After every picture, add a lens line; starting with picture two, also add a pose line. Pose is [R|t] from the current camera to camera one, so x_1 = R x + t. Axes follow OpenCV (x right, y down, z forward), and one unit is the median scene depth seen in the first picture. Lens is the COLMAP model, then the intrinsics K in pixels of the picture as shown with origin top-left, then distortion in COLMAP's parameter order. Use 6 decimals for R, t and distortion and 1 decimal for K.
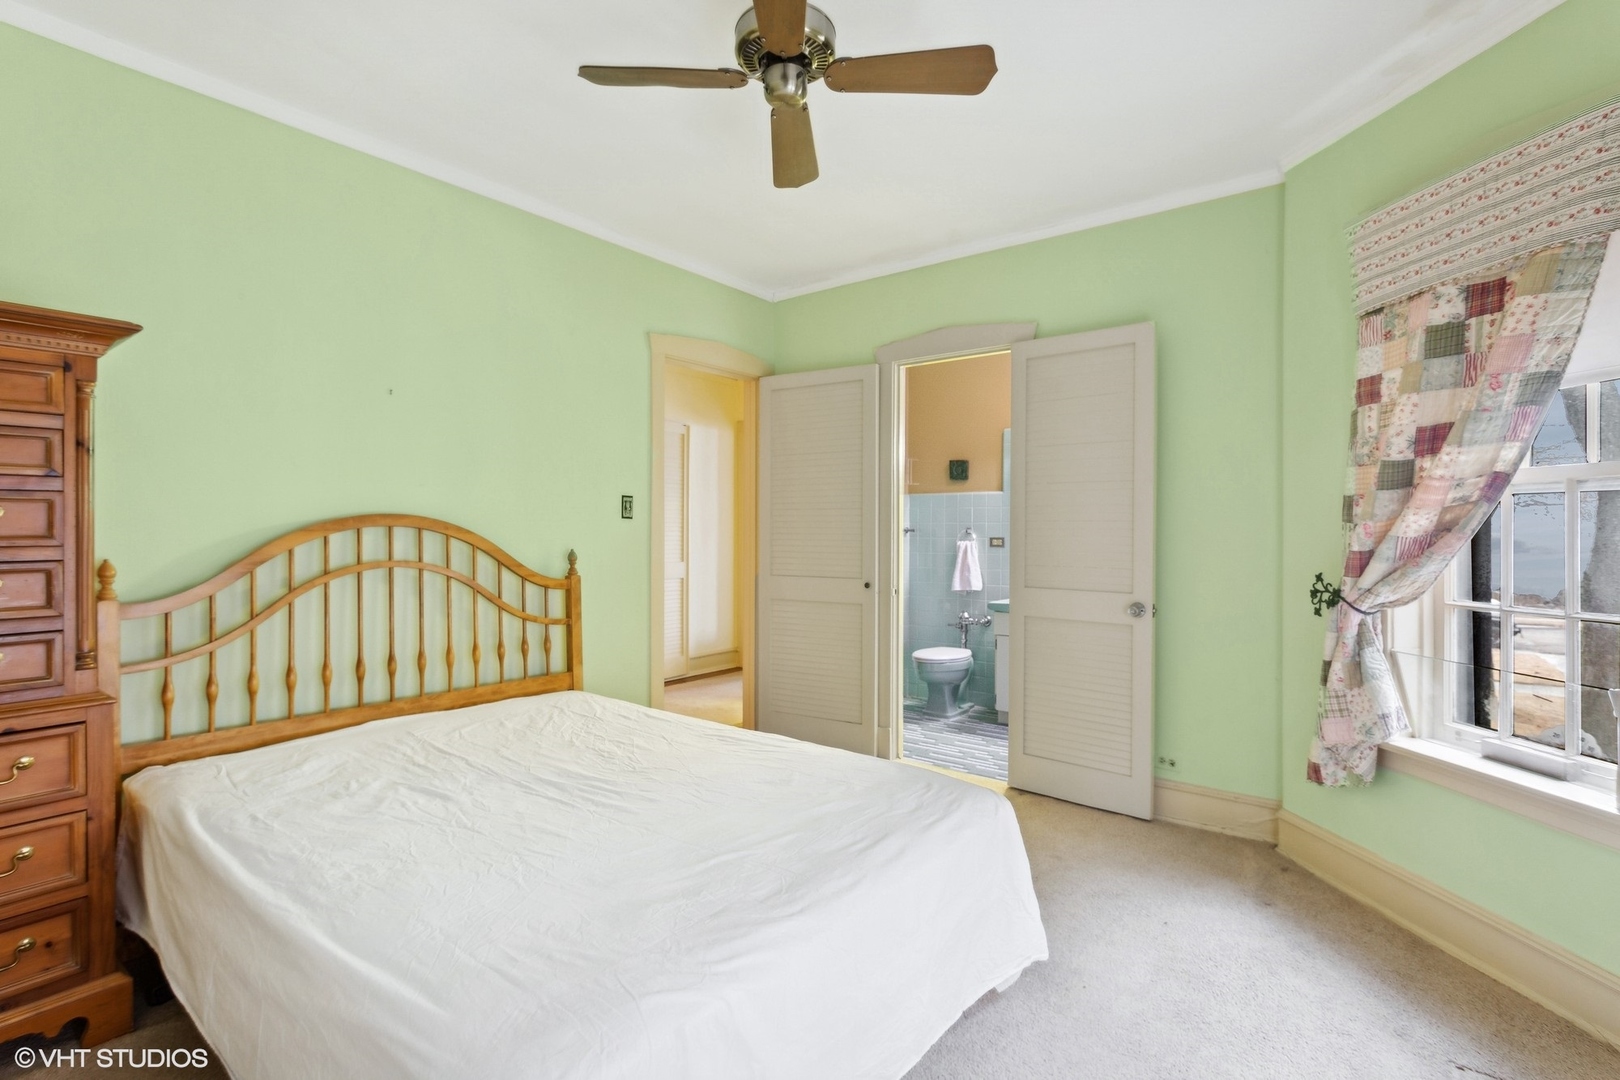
lens RADIAL K [[778.7, 0, 804.1], [0, 778.7, 541.3], [0, 0, 1]] dist [0.001990, 0.000349]
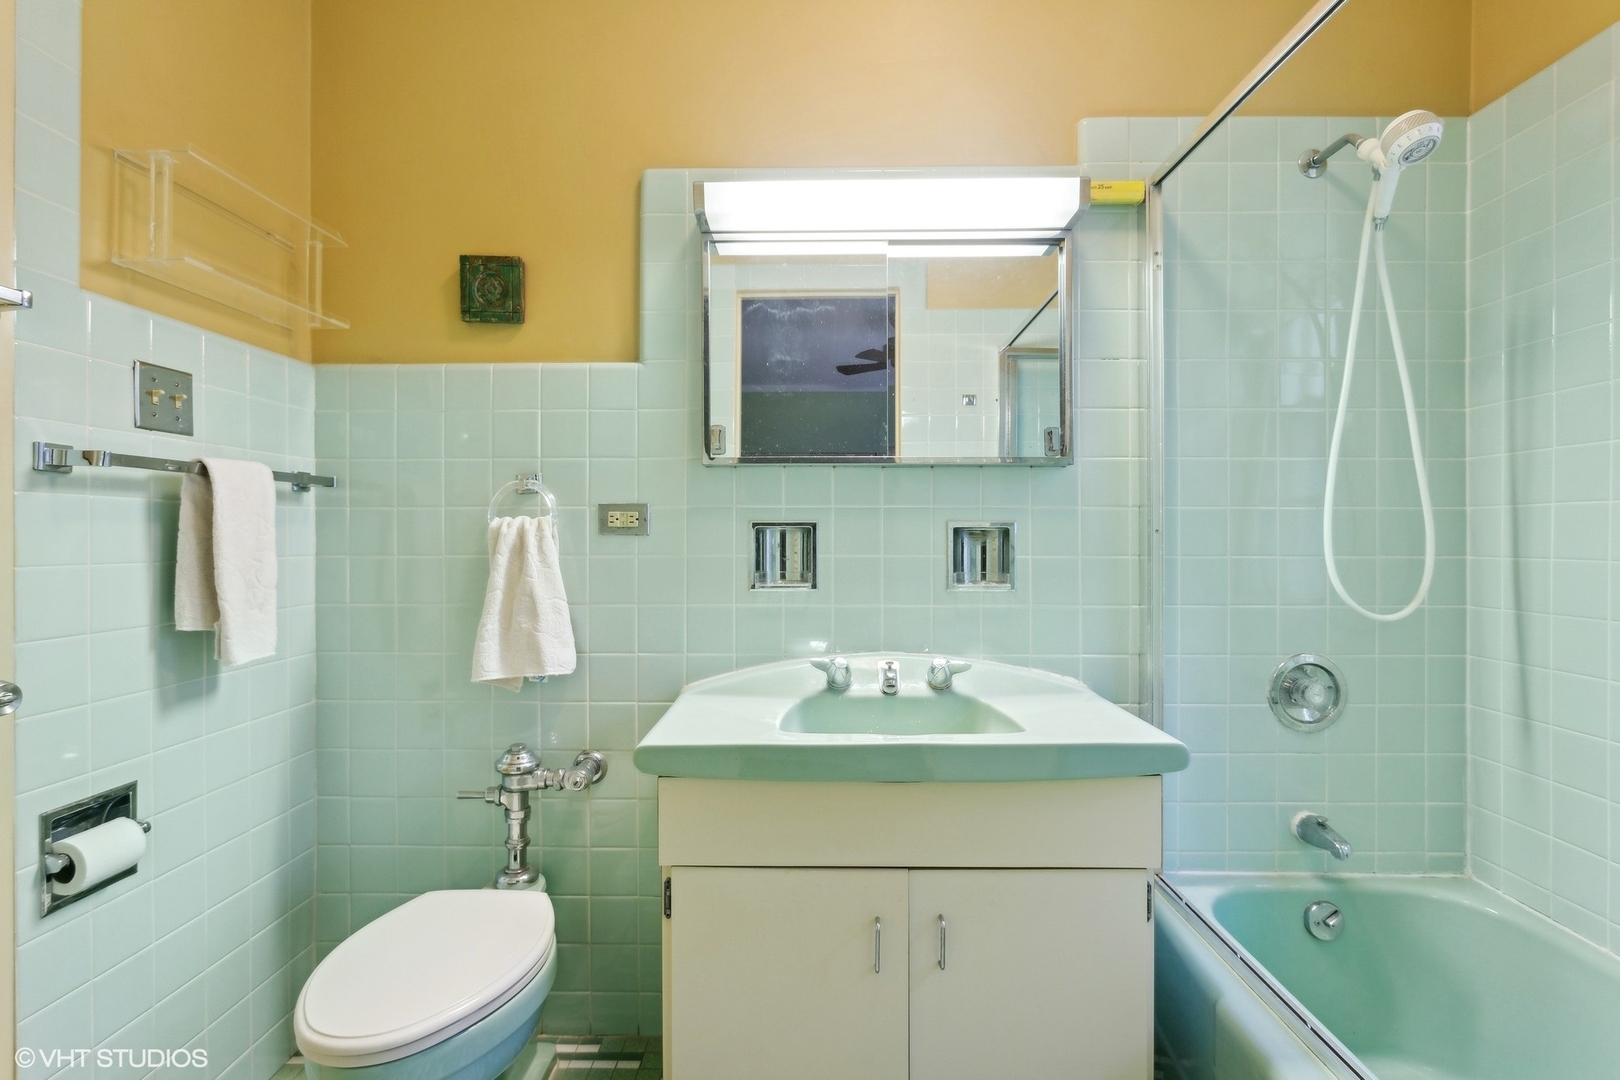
lens RADIAL K [[778.7, 0, 847.6], [0, 778.7, 570.7], [0, 0, 1]] dist [0.001990, 0.000349]
pose [[0.808313, -0.007340, 0.588708, 0.131428], [0.015420, 0.999843, -0.008707, 0.026392], [-0.588551, 0.016116, 0.808299, 0.676838]]
